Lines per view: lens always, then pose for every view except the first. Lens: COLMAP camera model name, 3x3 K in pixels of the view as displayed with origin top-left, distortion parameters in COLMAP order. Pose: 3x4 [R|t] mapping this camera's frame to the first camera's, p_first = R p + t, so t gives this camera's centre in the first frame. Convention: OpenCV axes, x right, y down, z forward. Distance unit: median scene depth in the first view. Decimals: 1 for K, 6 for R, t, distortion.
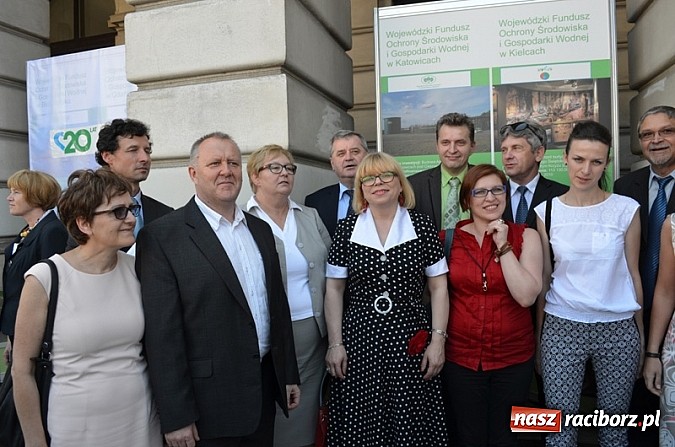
lens RADIAL K [[580.5, 0, 337.5], [0, 580.5, 223.5], [0, 0, 1]] dist [-0.074851, 0.011690]
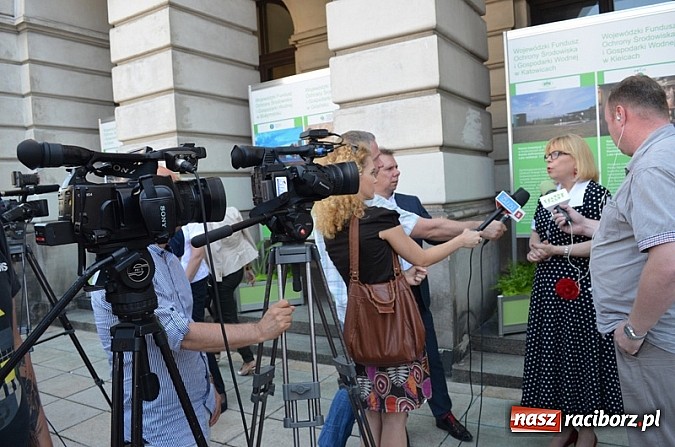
lens RADIAL K [[580.5, 0, 337.5], [0, 580.5, 223.5], [0, 0, 1]] dist [-0.074851, 0.011690]
pose [[0.966813, -0.017232, -0.254905, 0.023038], [0.025805, 0.999207, 0.030328, 0.018628], [0.254180, -0.035900, 0.966490, -0.407297]]
